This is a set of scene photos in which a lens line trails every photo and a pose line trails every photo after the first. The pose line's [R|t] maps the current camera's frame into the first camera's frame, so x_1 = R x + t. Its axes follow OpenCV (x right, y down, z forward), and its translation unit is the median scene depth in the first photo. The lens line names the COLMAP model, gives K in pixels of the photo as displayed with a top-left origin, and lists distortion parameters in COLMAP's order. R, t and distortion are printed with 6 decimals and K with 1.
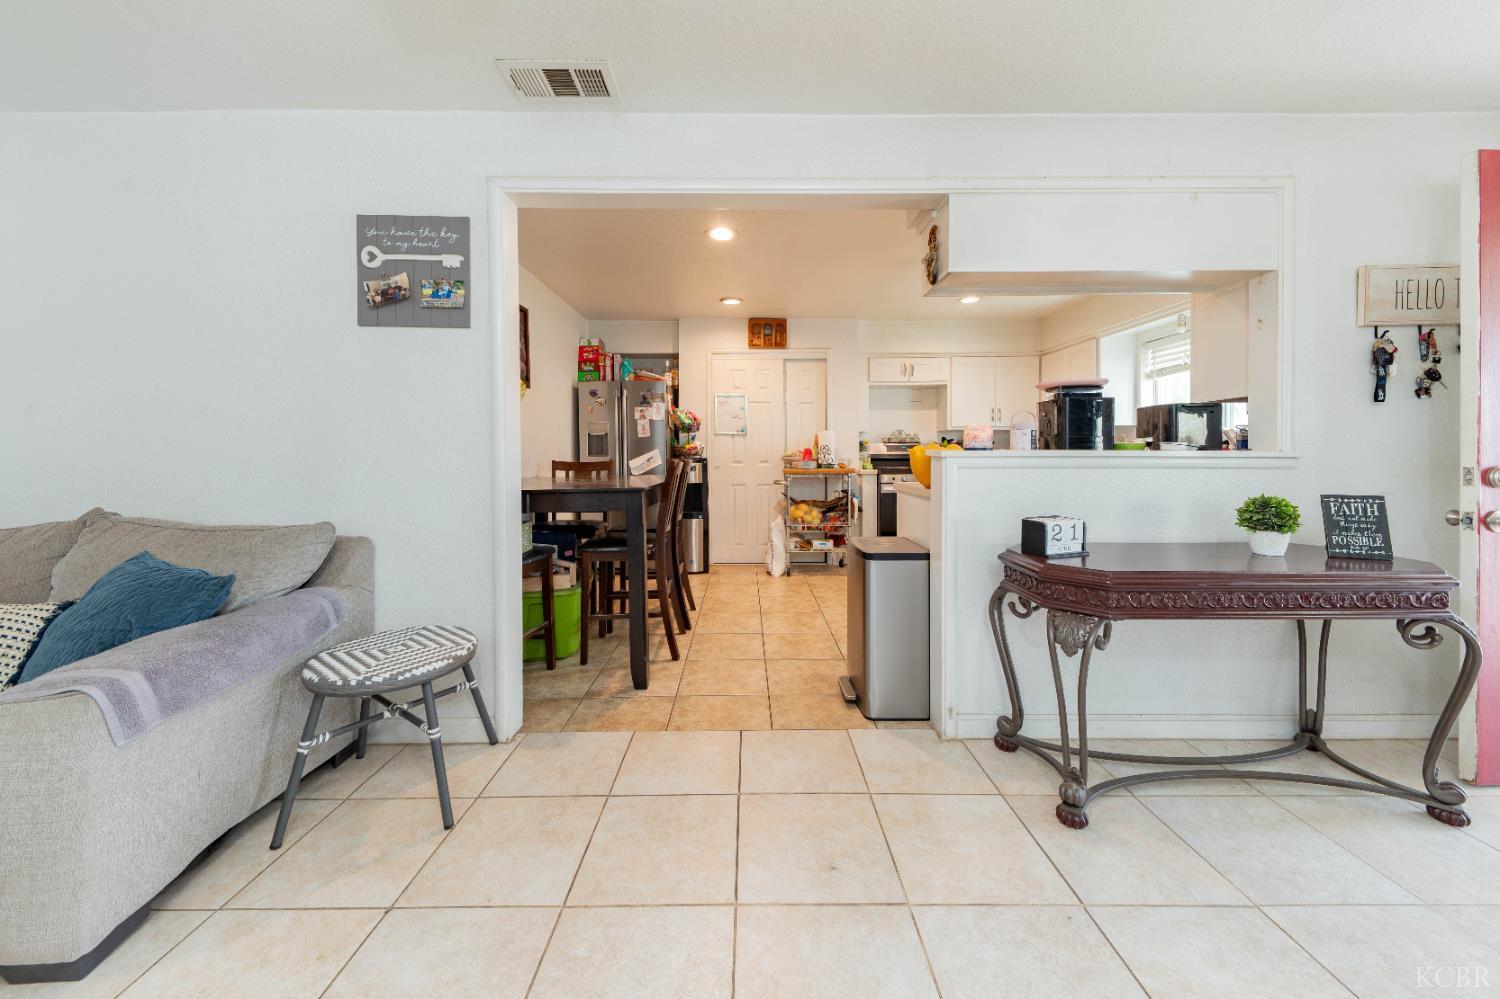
lens RADIAL K [[532.9, 0, 751.5], [0, 532.9, 460.7], [0, 0, 1]] dist [0.003172, 0.000067]
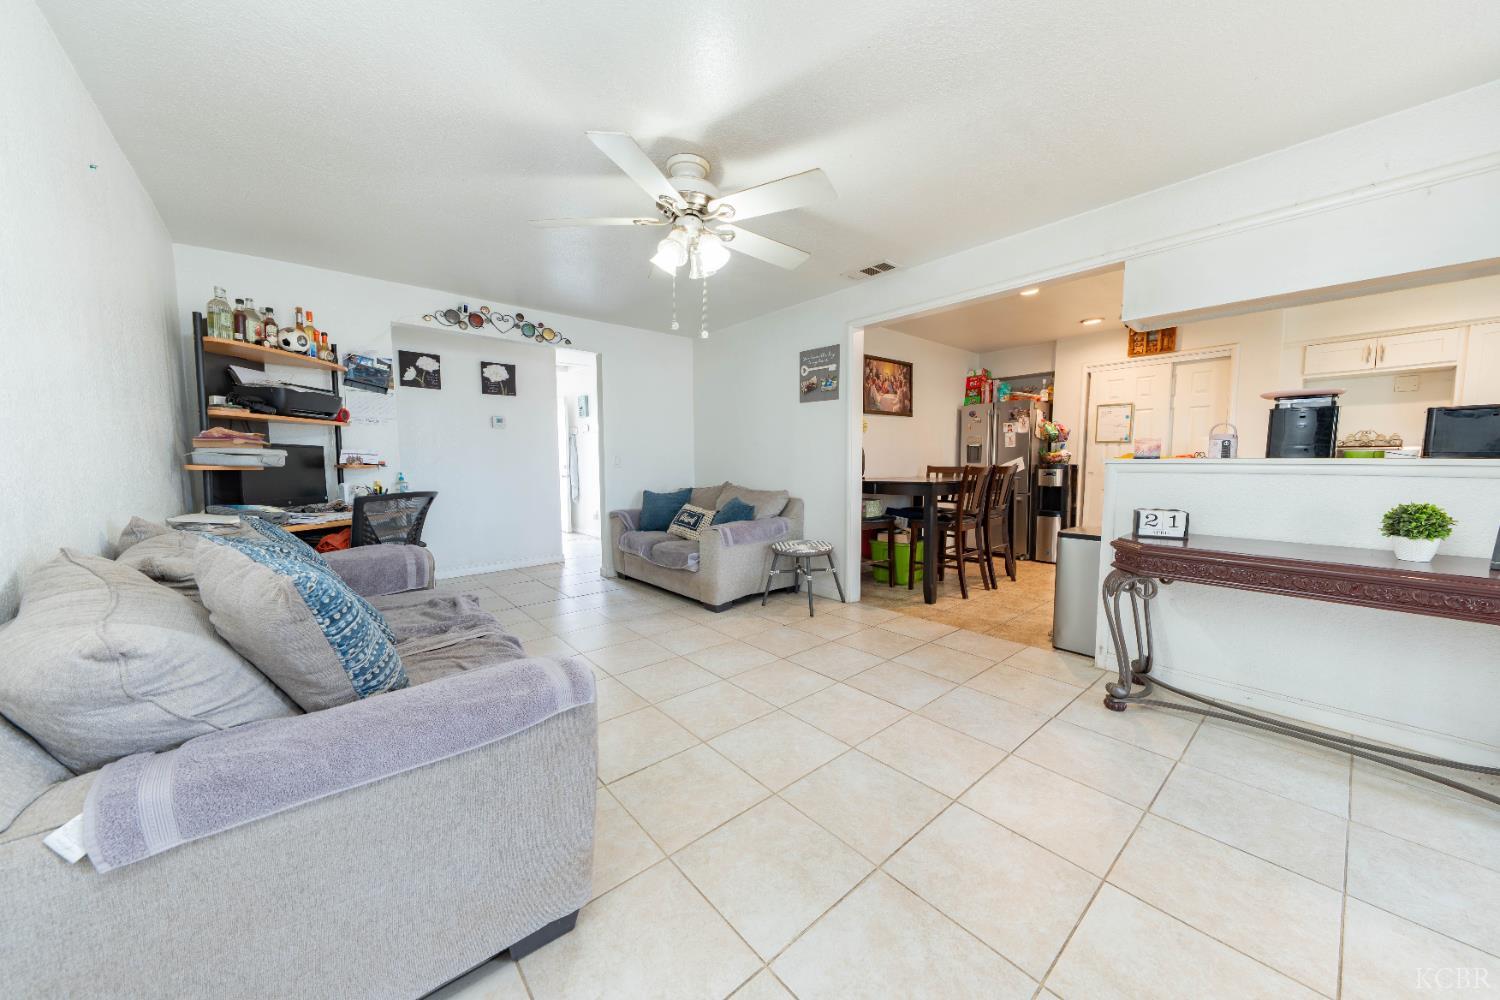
lens RADIAL K [[511.0, 0, 750.0], [0, 511.0, 500.0], [0, 0, 1]] dist [0.000582, -0.000017]
pose [[0.640322, 0.058987, -0.765838, 0.756275], [-0.009198, 0.997564, 0.069145, 0.003171], [0.768051, -0.037231, 0.639305, -0.510985]]
